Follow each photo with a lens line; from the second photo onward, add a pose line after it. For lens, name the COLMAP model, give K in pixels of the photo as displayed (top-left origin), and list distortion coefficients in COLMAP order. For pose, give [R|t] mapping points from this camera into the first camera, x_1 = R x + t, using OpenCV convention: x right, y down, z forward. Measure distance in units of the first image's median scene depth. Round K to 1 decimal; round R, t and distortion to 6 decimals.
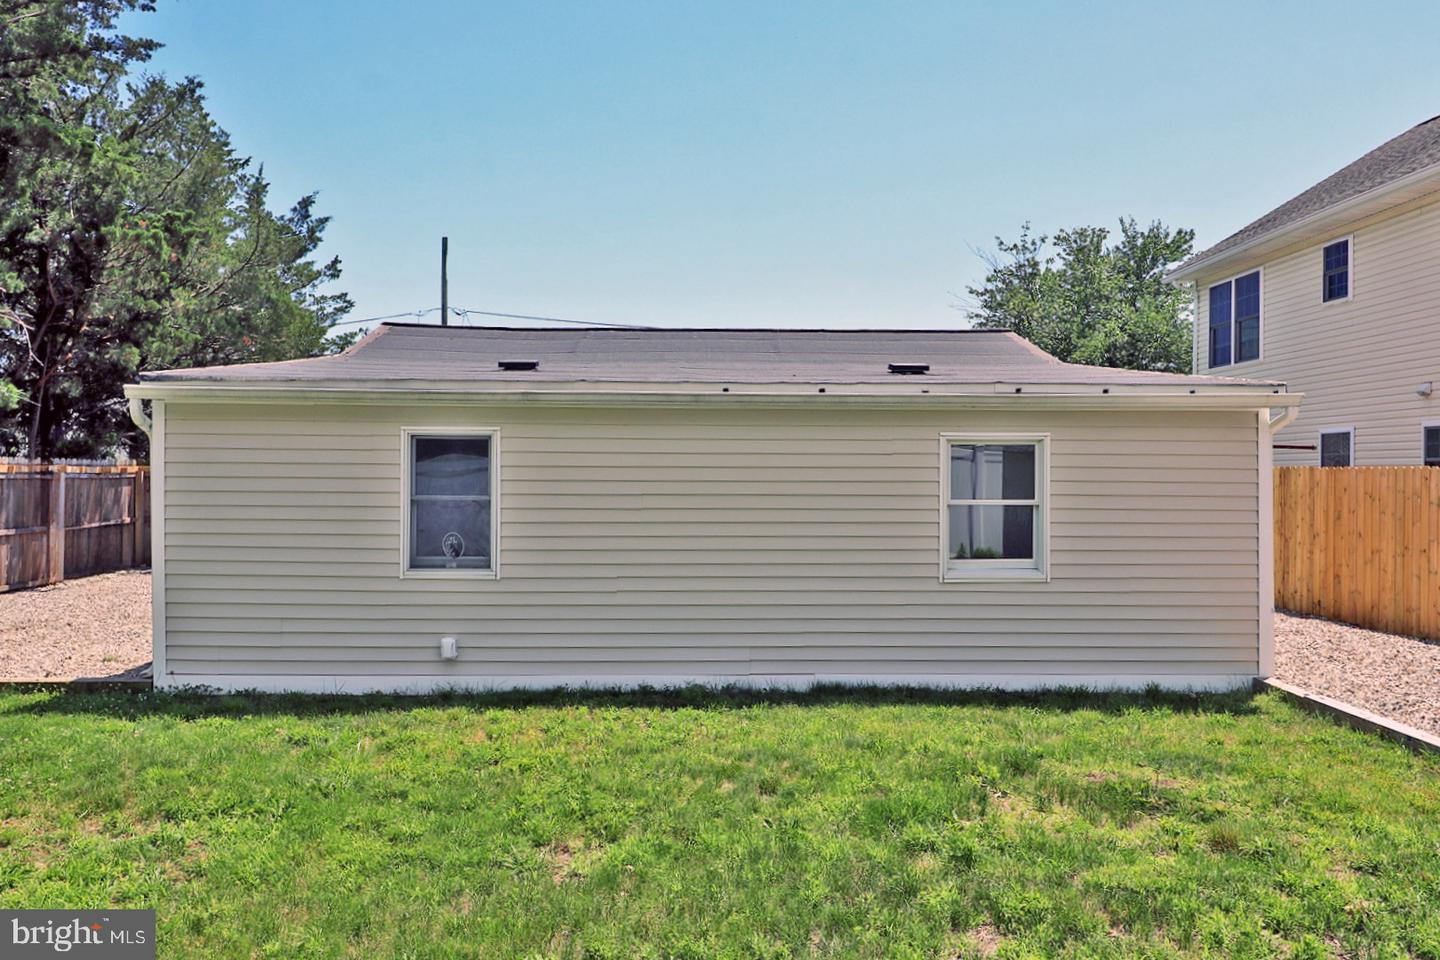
lens RADIAL K [[1234.0, 0, 707.3], [0, 1234.0, 479.2], [0, 0, 1]] dist [0.004484, 0.008914]
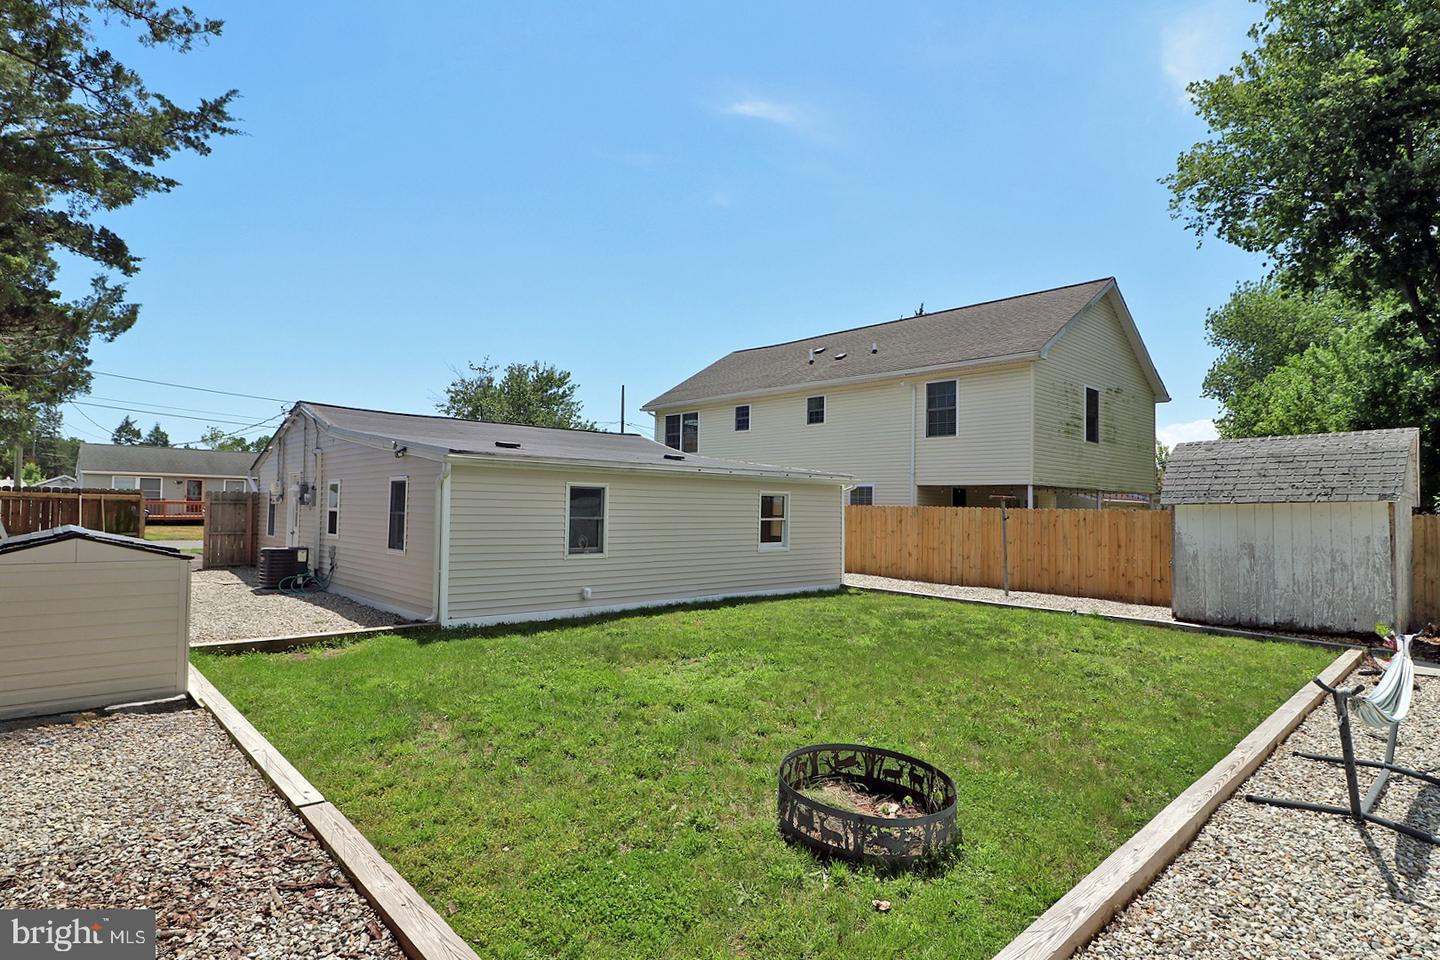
lens RADIAL K [[740.0, 0, 768.3], [0, 740.0, 509.1], [0, 0, 1]] dist [0.024581, -0.000148]
pose [[0.732503, 0.006596, 0.680732, -0.808471], [-0.009892, 0.999951, 0.000955, -0.003526], [-0.680692, -0.007433, 0.732532, -0.078815]]
